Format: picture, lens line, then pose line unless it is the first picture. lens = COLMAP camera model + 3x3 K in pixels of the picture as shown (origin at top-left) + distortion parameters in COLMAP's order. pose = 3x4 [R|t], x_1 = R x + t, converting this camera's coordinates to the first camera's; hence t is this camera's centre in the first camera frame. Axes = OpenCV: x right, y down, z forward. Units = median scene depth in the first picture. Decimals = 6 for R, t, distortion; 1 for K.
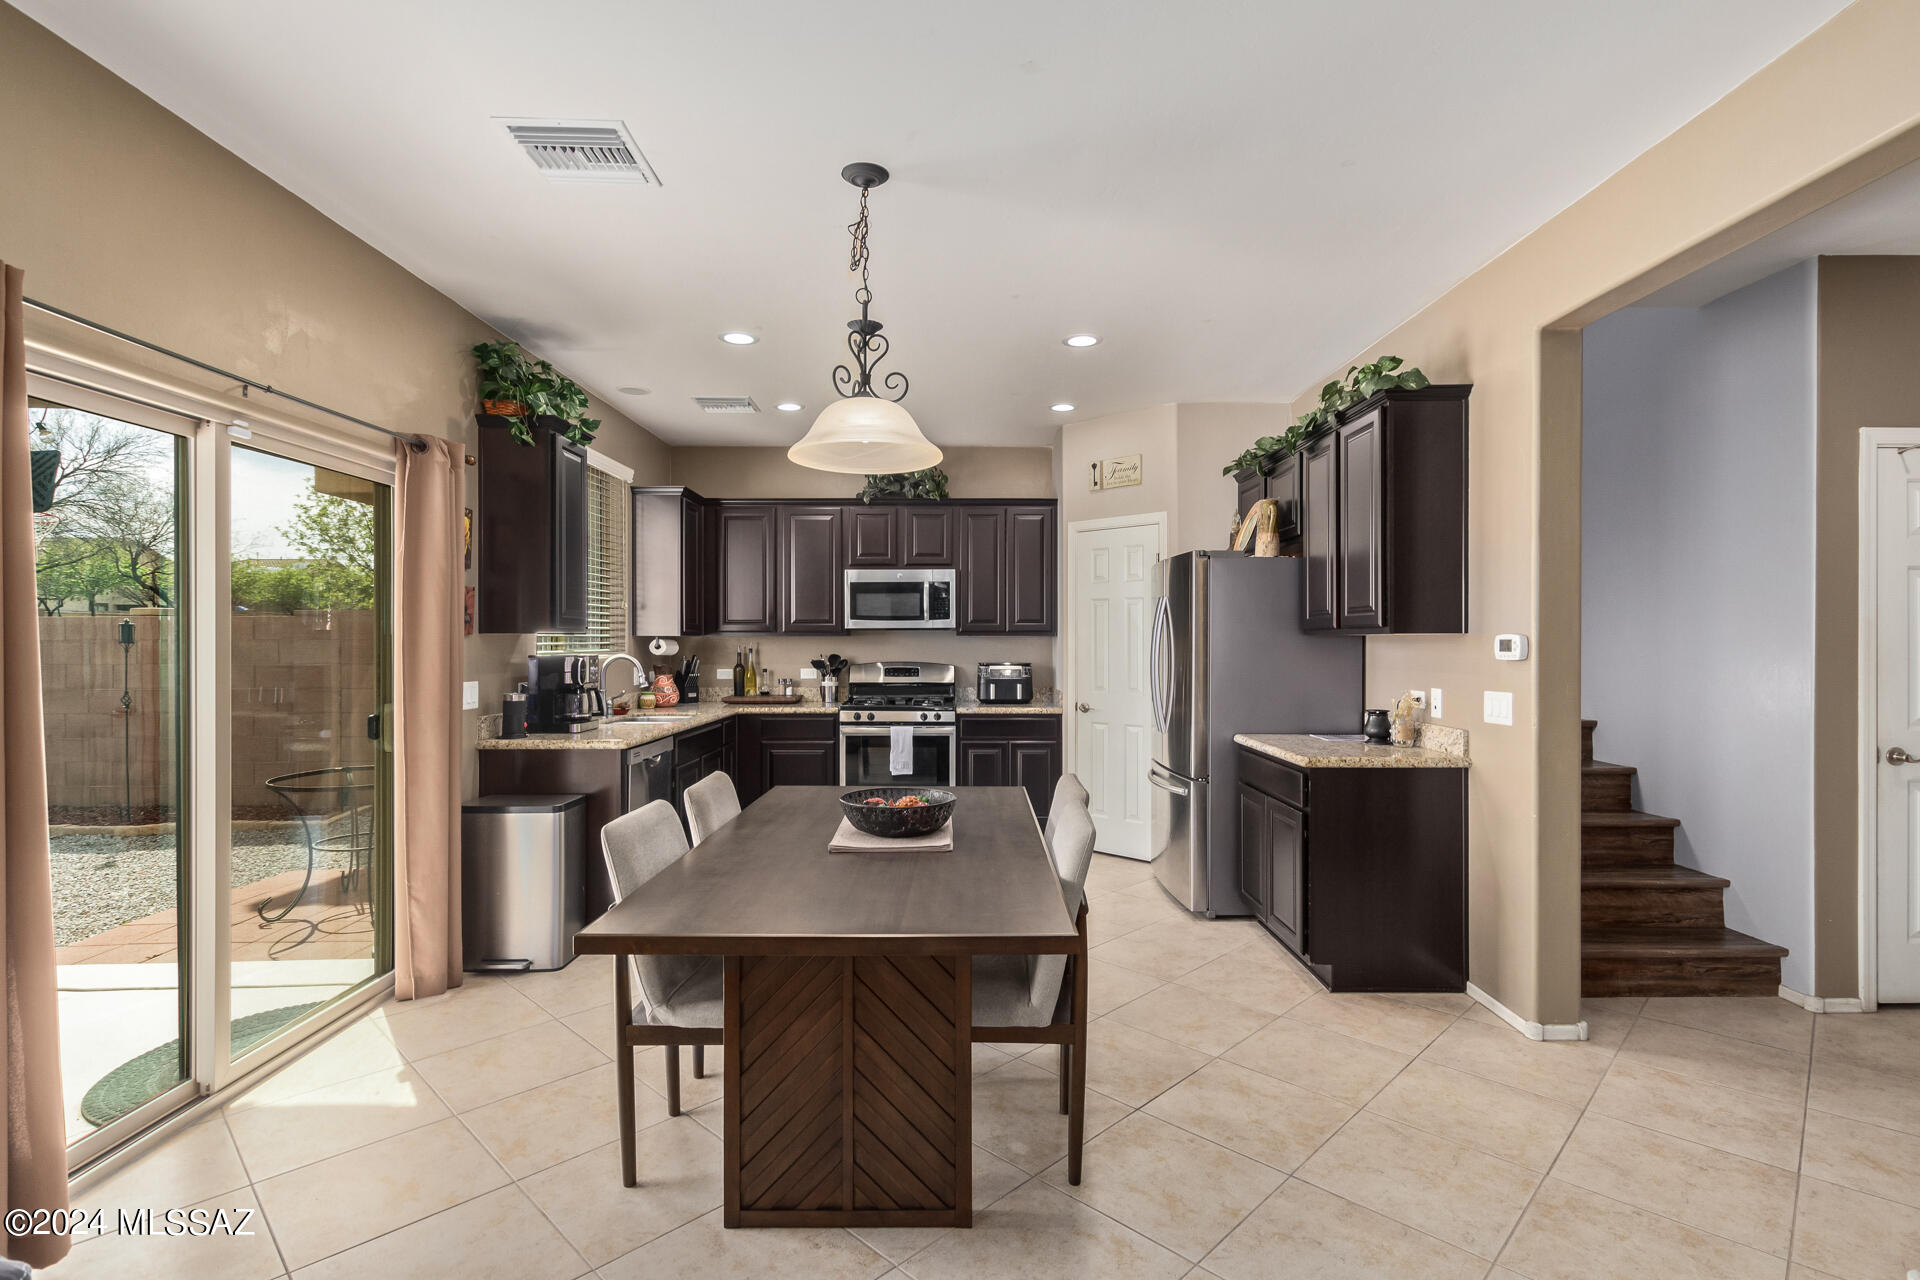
lens RADIAL K [[908.3, 0, 967.0], [0, 908.3, 641.8], [0, 0, 1]] dist [0.004770, 0.000168]
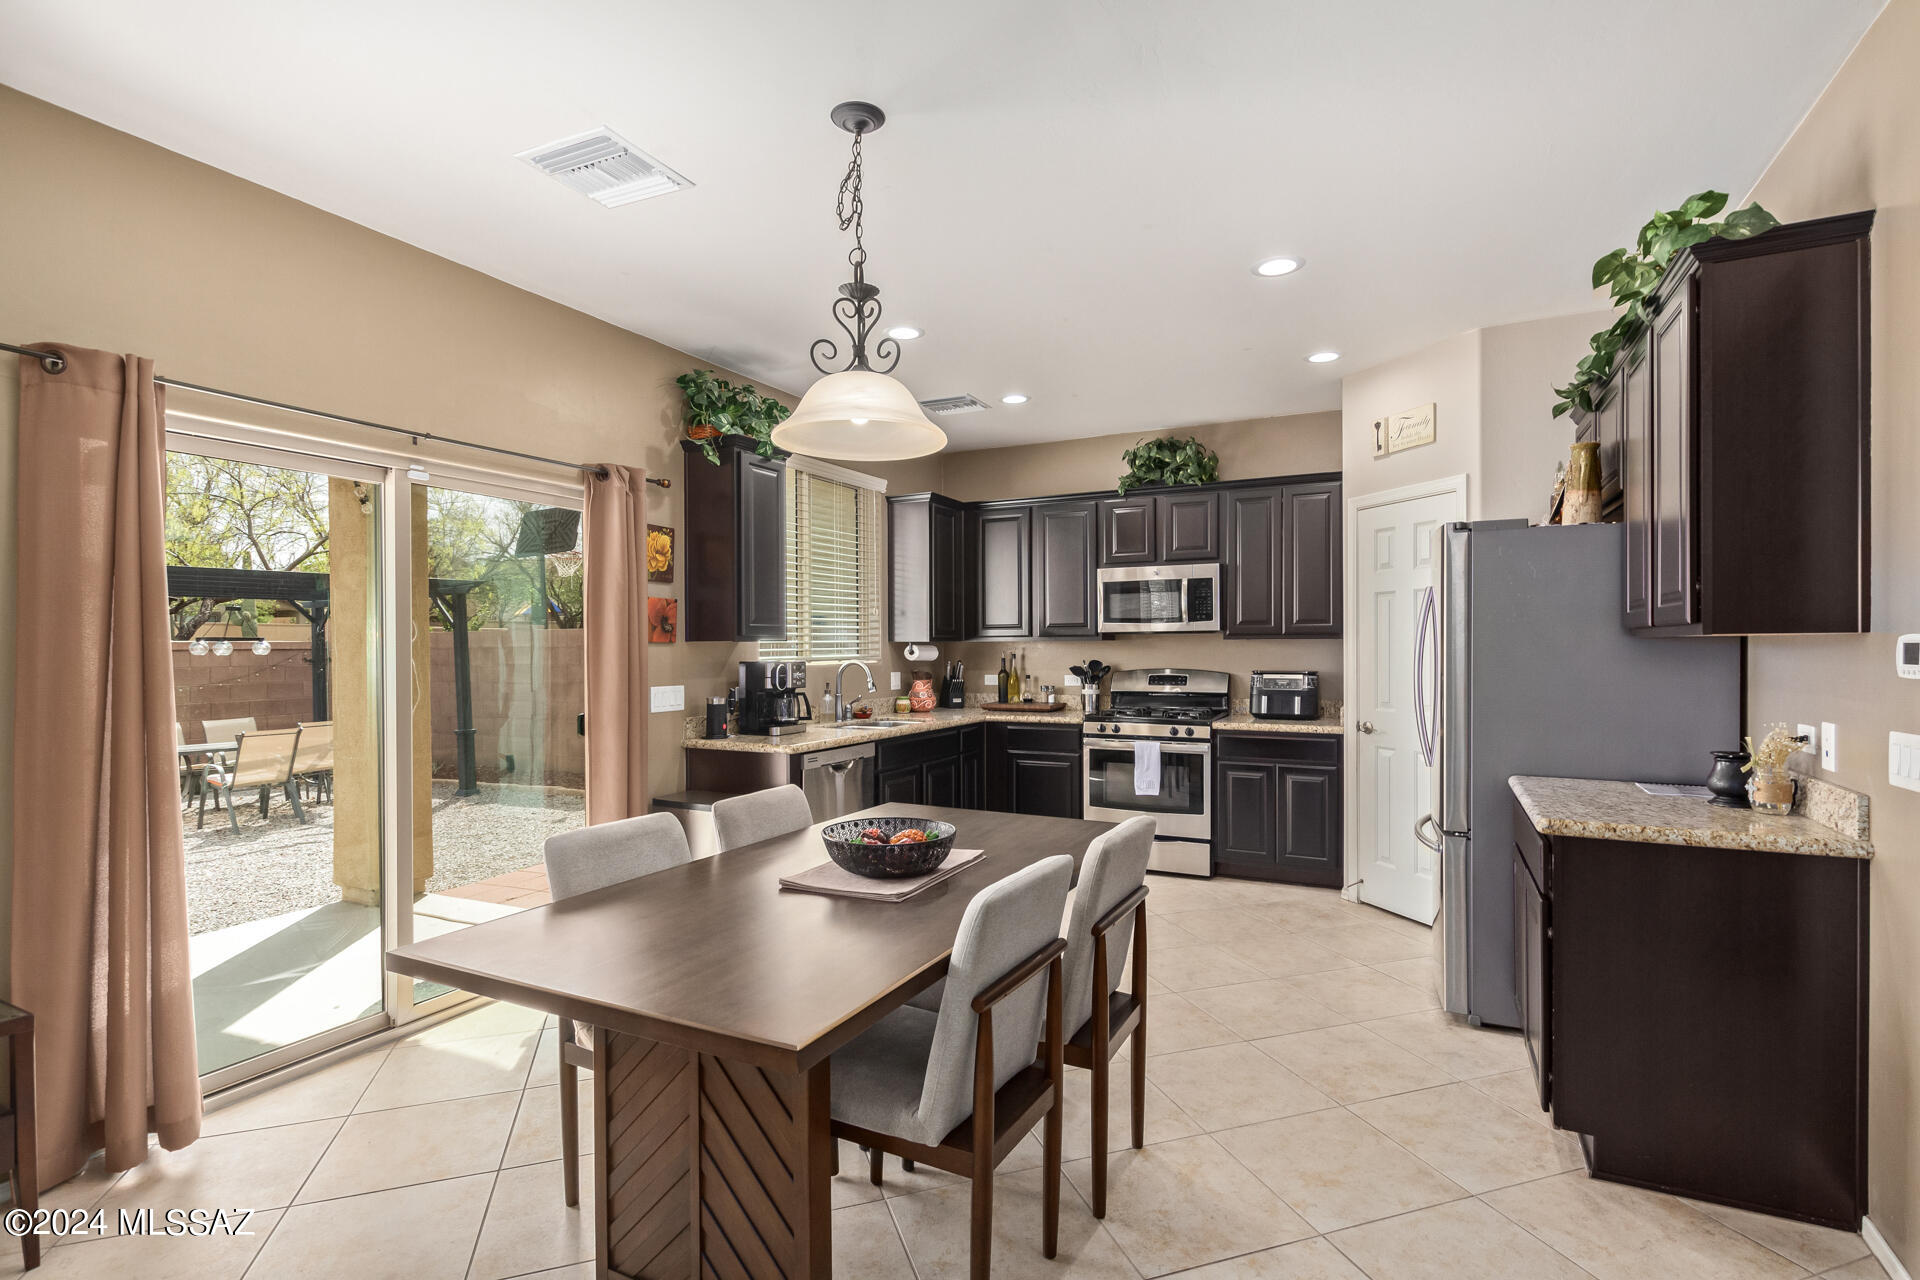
lens RADIAL K [[908.3, 0, 970.5], [0, 908.3, 650.5], [0, 0, 1]] dist [0.004770, 0.000168]
pose [[0.892363, -0.001773, -0.451314, 0.237321], [0.004876, 0.999972, 0.005712, -0.003090], [0.451291, -0.007297, 0.892347, 0.164811]]
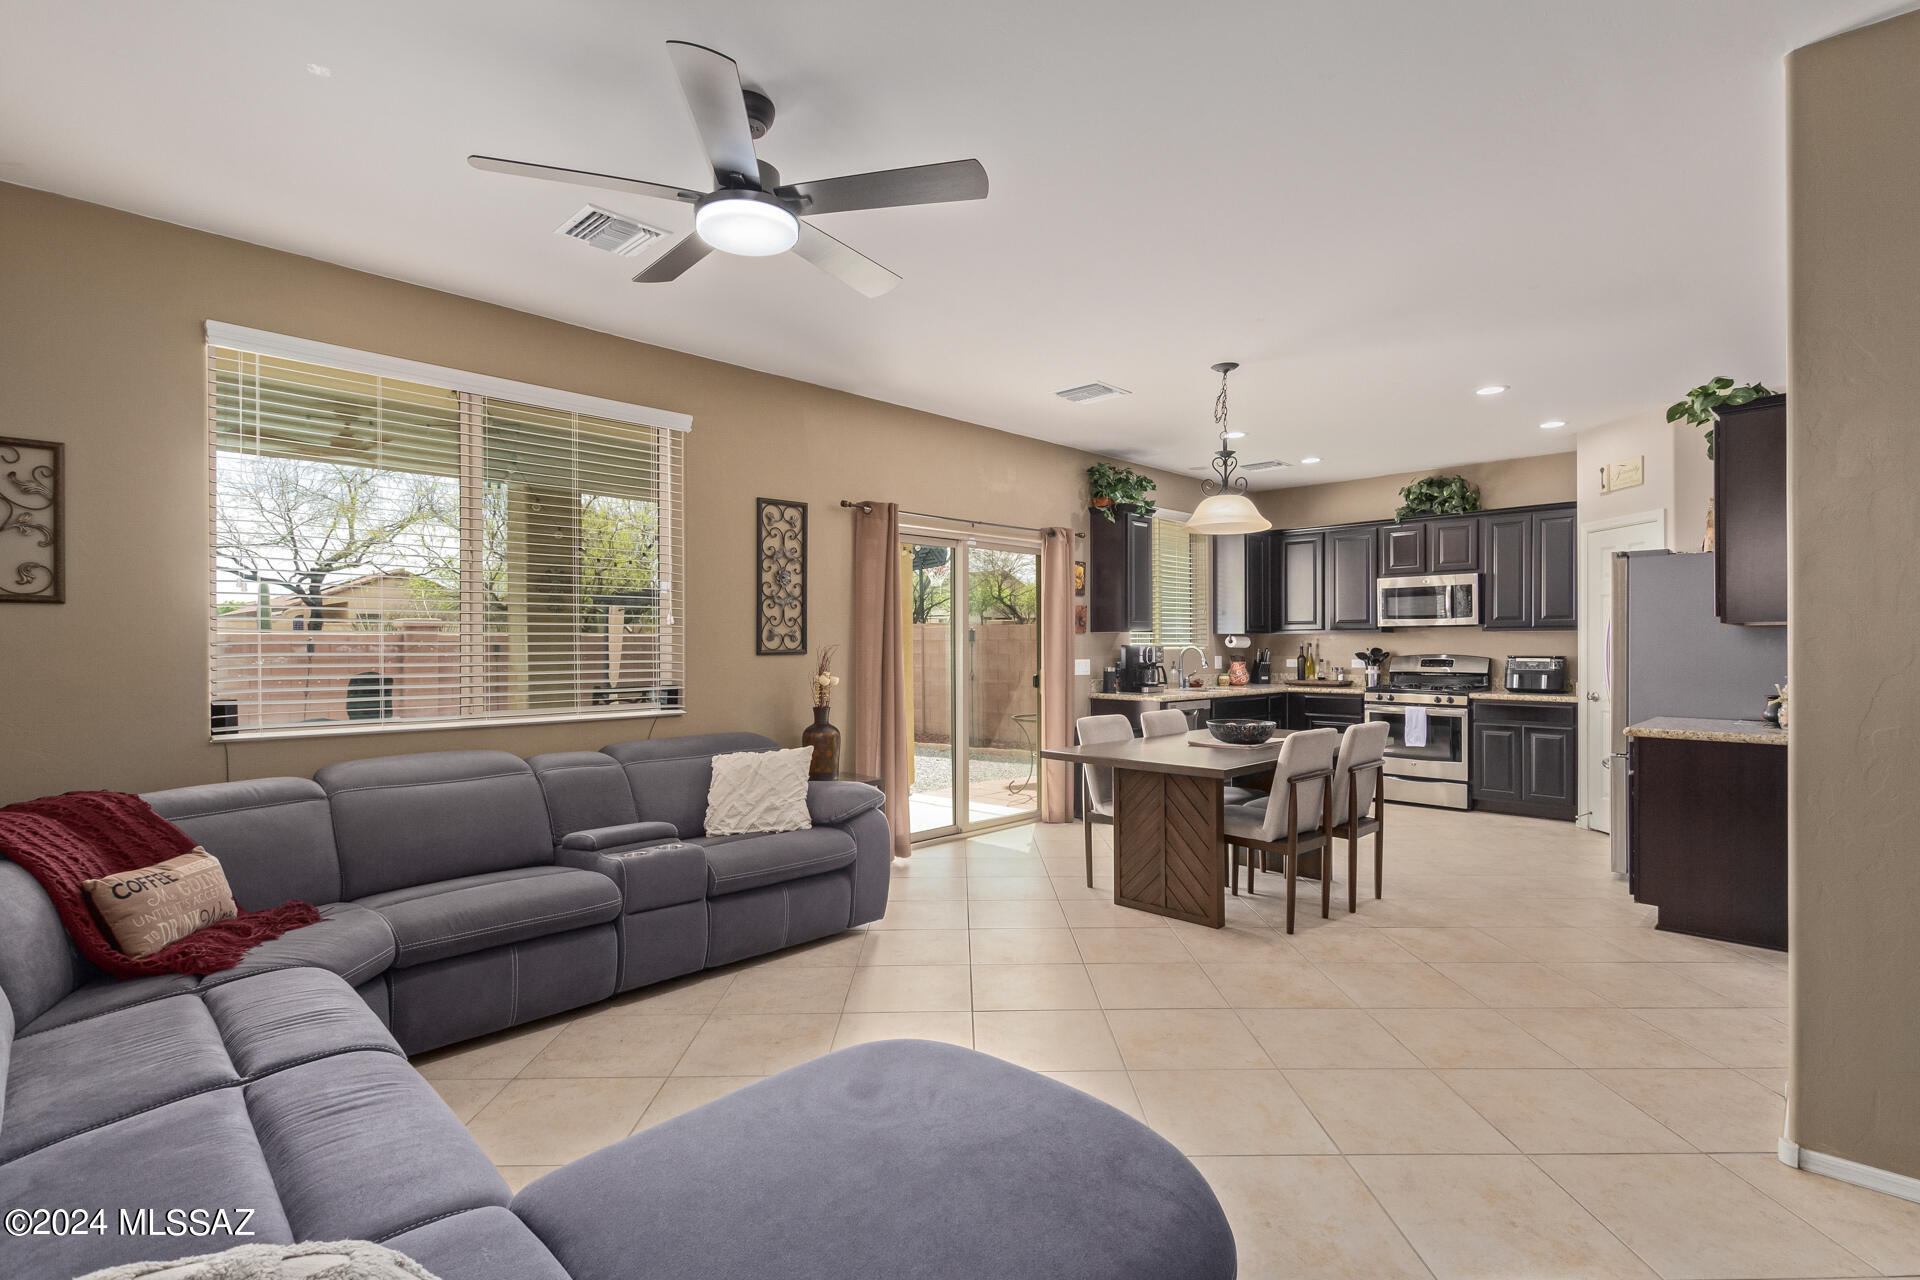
lens RADIAL K [[908.3, 0, 963.6], [0, 908.3, 643.3], [0, 0, 1]] dist [0.004770, 0.000168]
pose [[0.705314, -0.002665, -0.708890, 0.483409], [0.001940, 0.999996, -0.001829, 0.013275], [0.708892, -0.000085, 0.705317, -0.370731]]
